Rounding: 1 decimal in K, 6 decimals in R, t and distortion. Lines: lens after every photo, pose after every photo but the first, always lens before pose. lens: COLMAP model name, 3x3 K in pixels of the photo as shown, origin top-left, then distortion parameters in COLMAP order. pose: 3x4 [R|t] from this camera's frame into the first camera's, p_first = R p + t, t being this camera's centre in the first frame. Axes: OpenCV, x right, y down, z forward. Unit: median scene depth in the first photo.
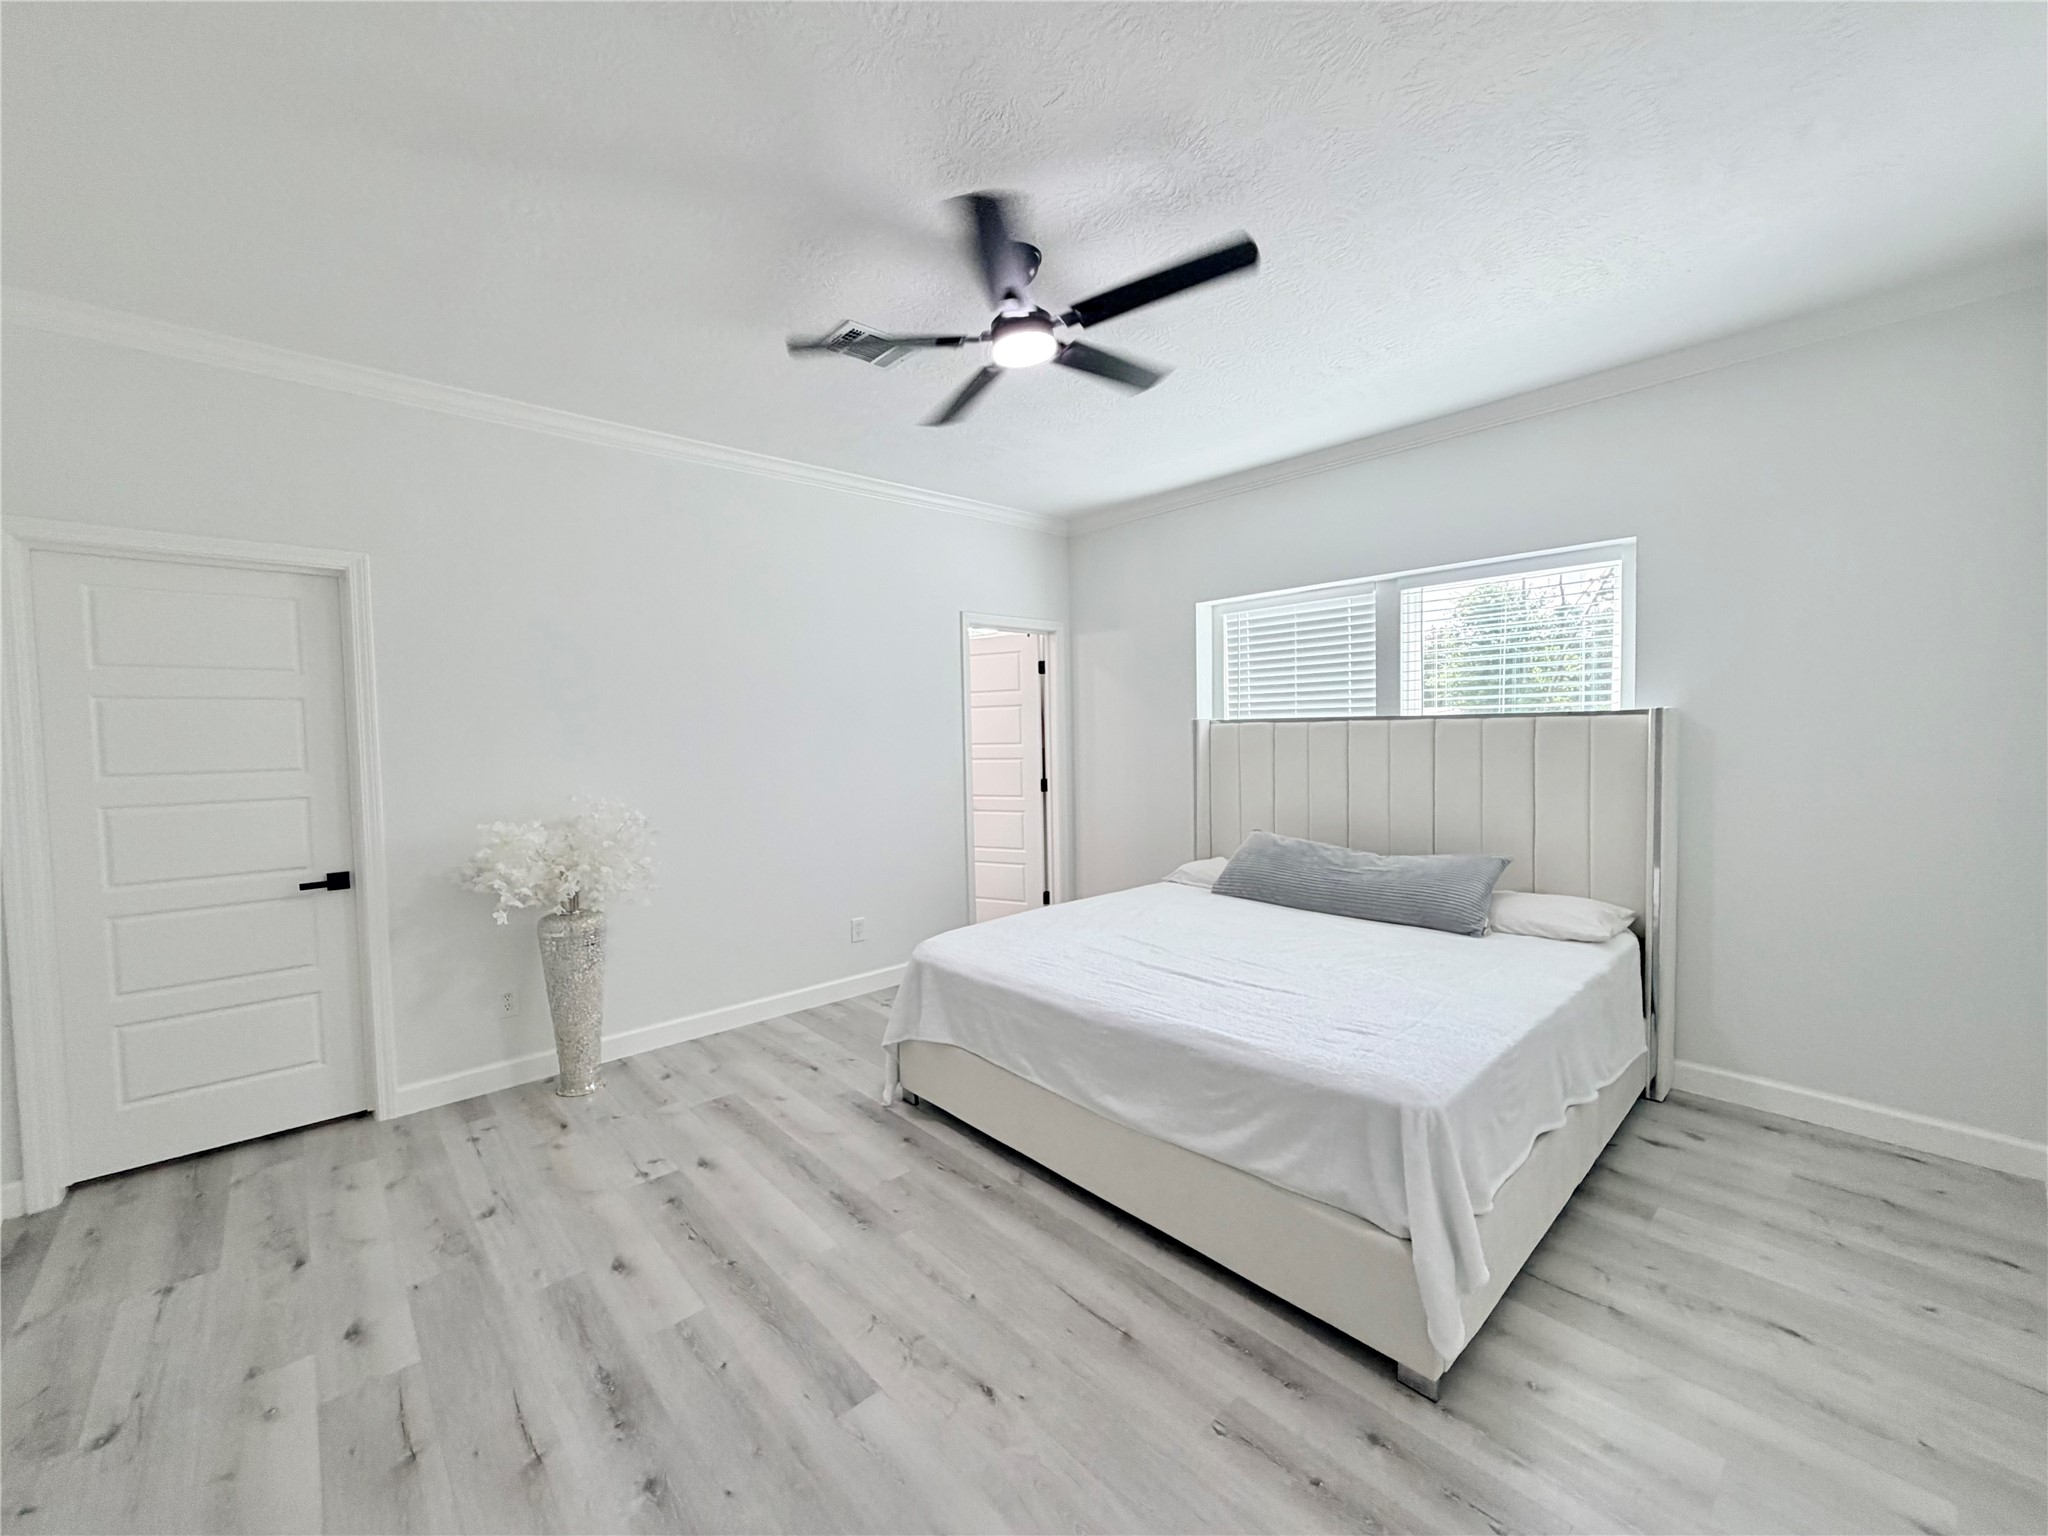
lens RADIAL K [[822.0, 0, 1017.9], [0, 822.0, 769.5], [0, 0, 1]] dist [0.003009, -0.000635]
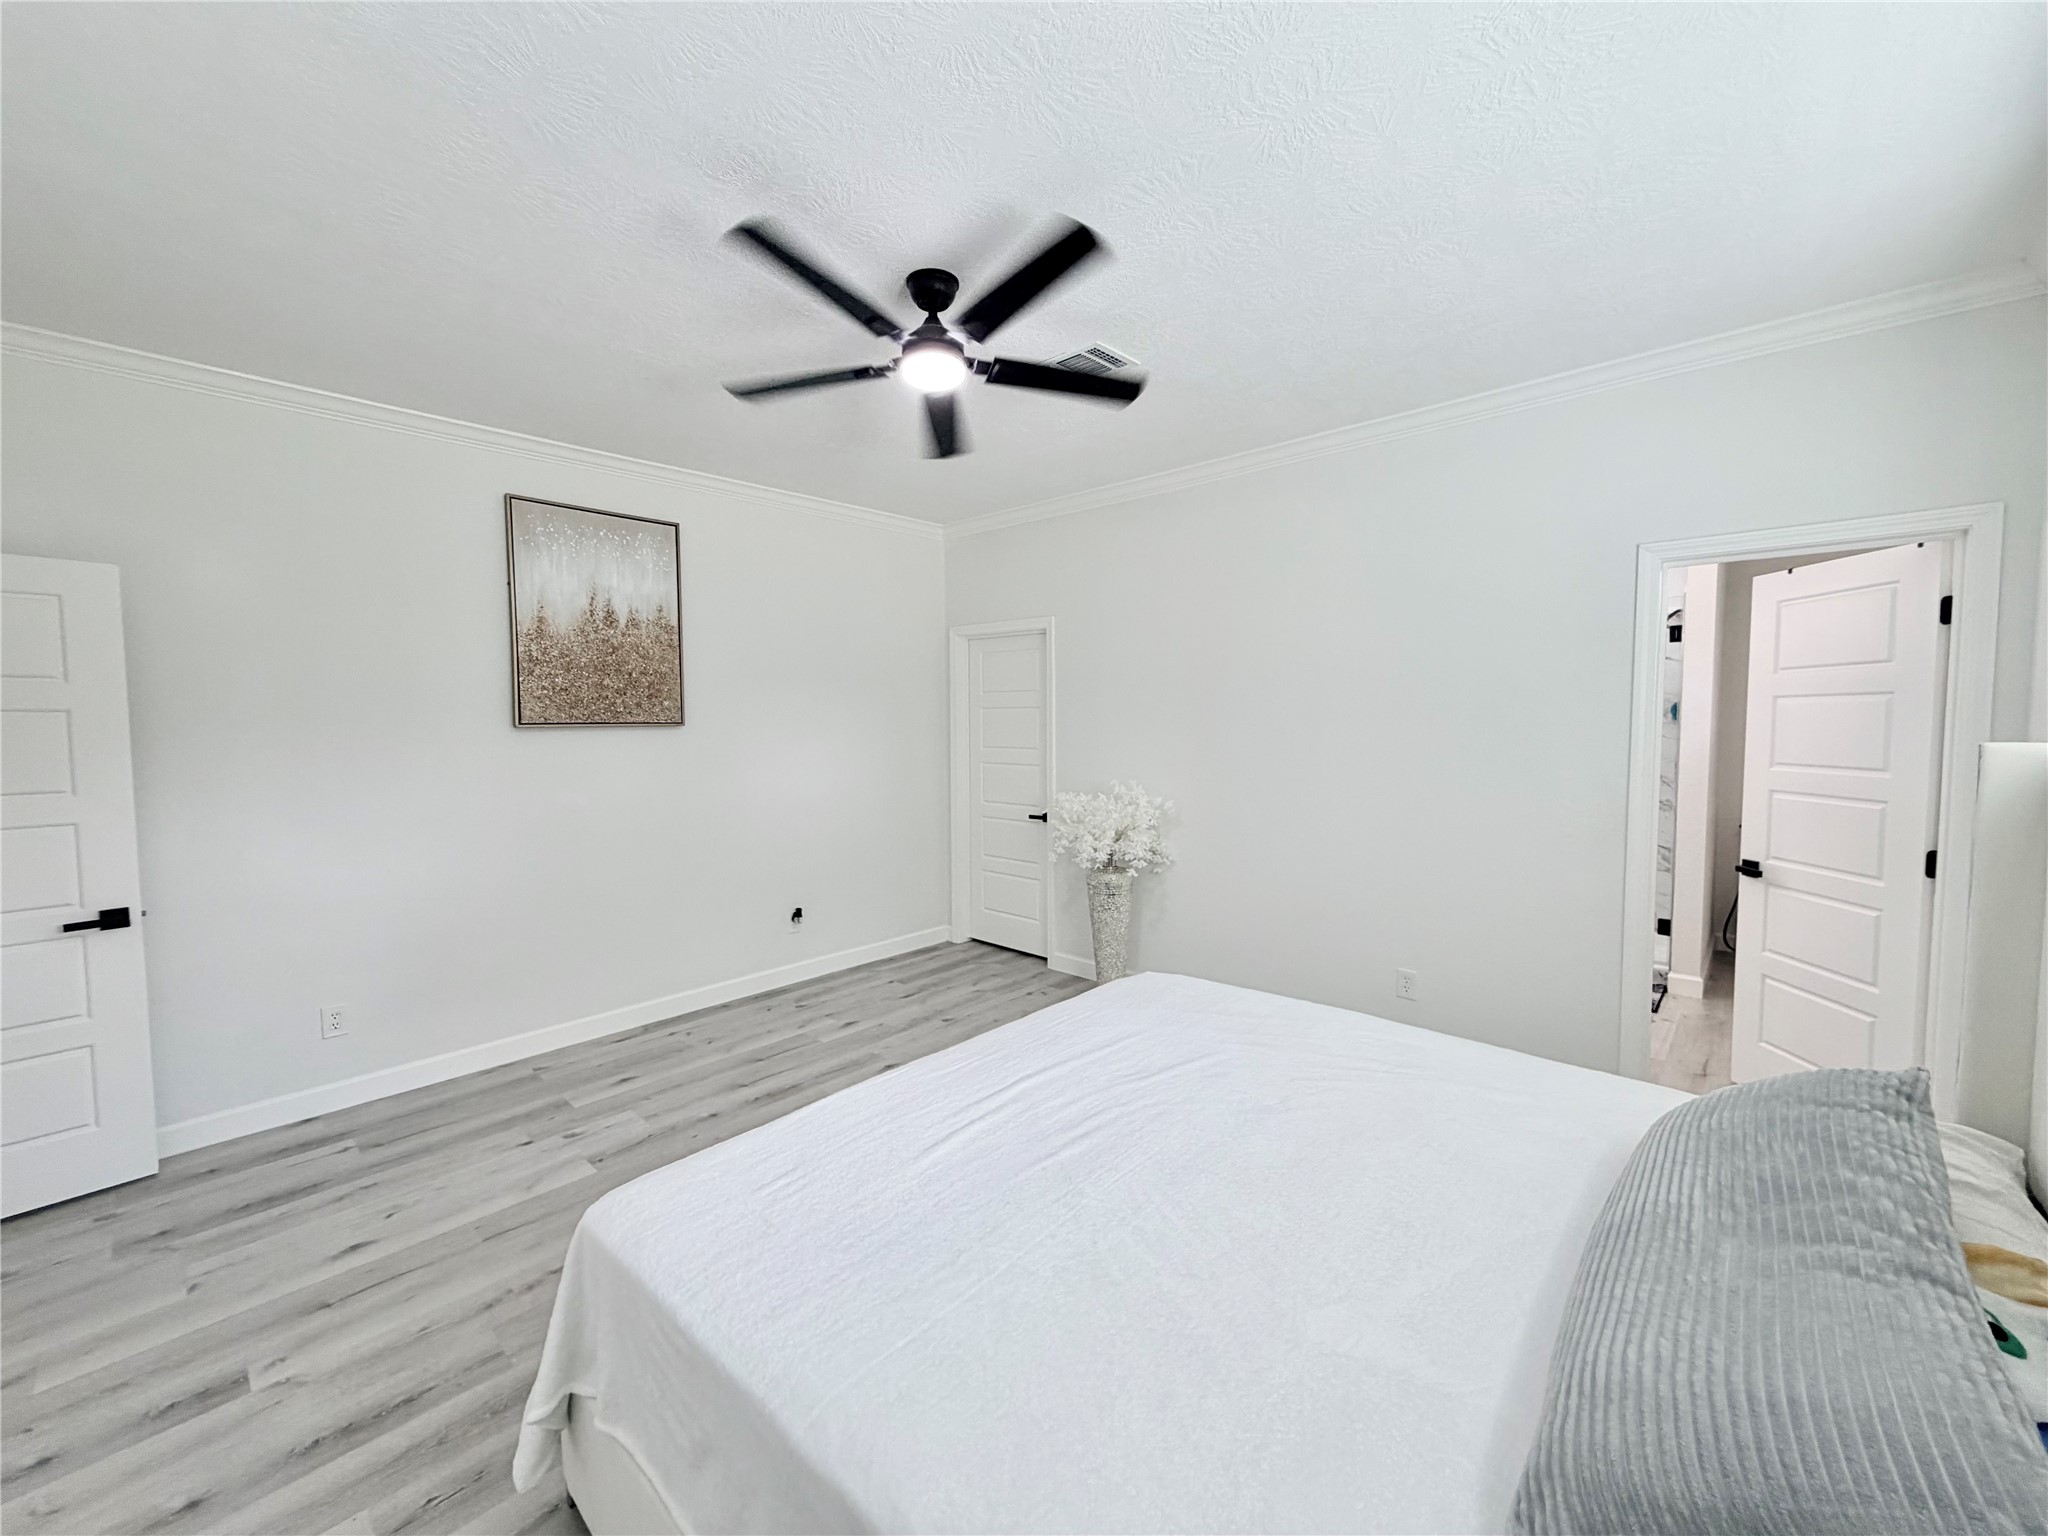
lens RADIAL K [[822.0, 0, 1015.5], [0, 822.0, 760.8], [0, 0, 1]] dist [0.003009, -0.000635]
pose [[0.084831, 0.075046, -0.993565, 0.979508], [-0.039046, 0.996644, 0.071944, -0.113481], [0.995630, 0.032692, 0.087477, 0.953894]]
